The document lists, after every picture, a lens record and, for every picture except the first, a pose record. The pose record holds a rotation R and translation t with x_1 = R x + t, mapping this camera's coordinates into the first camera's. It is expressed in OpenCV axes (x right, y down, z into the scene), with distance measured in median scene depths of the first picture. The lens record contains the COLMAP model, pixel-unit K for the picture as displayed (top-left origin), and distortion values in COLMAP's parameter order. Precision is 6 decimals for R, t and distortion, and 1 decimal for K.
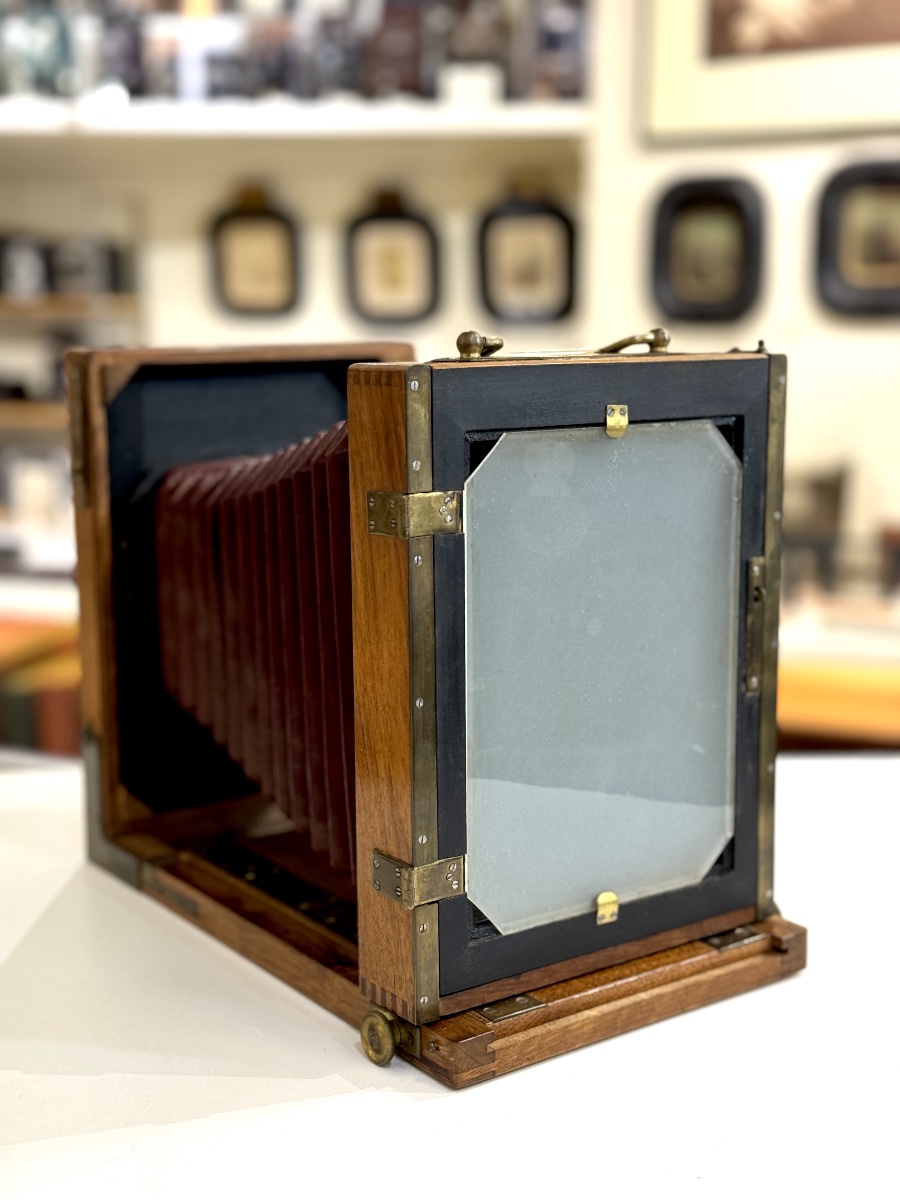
lens RADIAL K [[1695.1, 0, 450.0], [0, 1695.1, 600.0], [0, 0, 1]] dist [-0.003977, 0.088394]
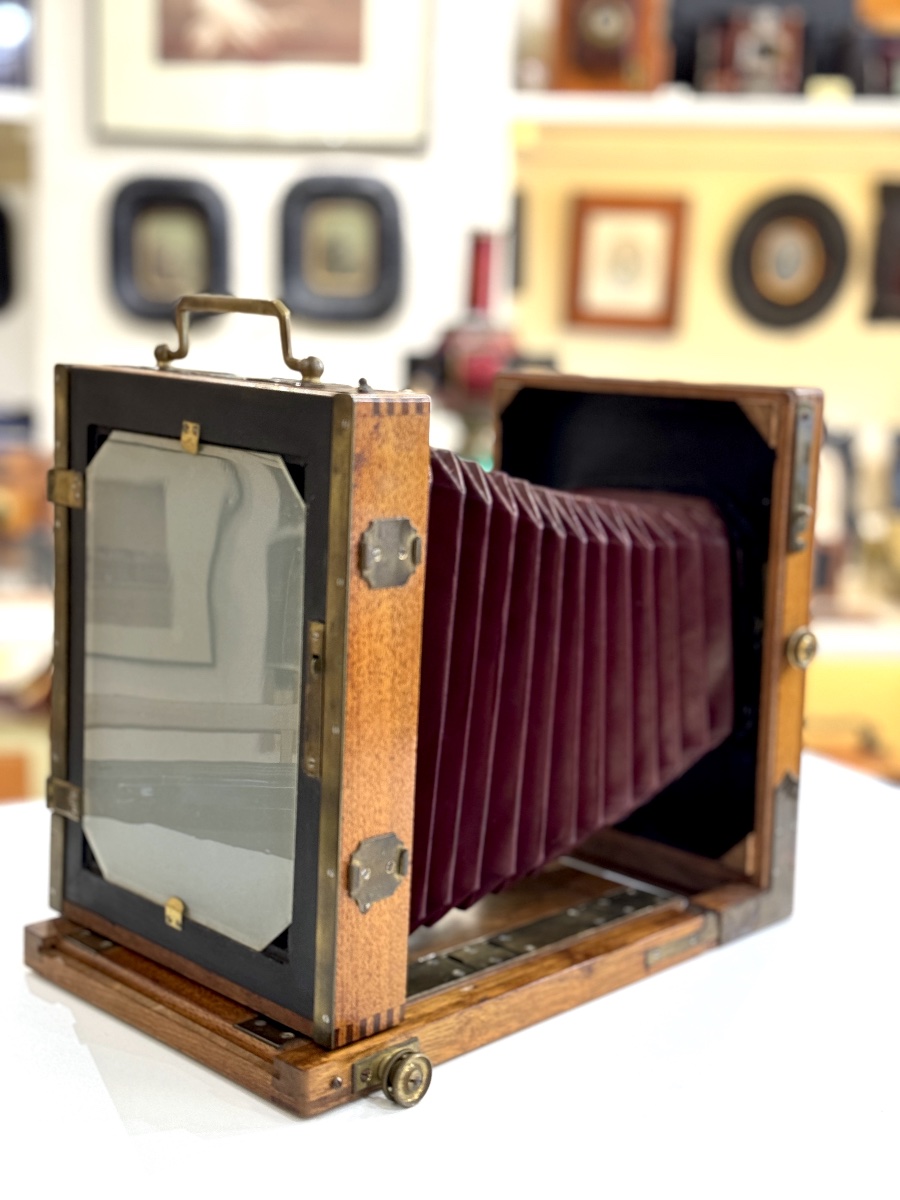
lens RADIAL K [[1695.1, 0, 450.0], [0, 1695.1, 600.0], [0, 0, 1]] dist [-0.003977, 0.088394]
pose [[0.176960, 0.183956, -0.966874, 1.064084], [-0.222908, 0.964342, 0.142677, -0.180962], [0.958644, 0.190275, 0.211655, 0.899310]]
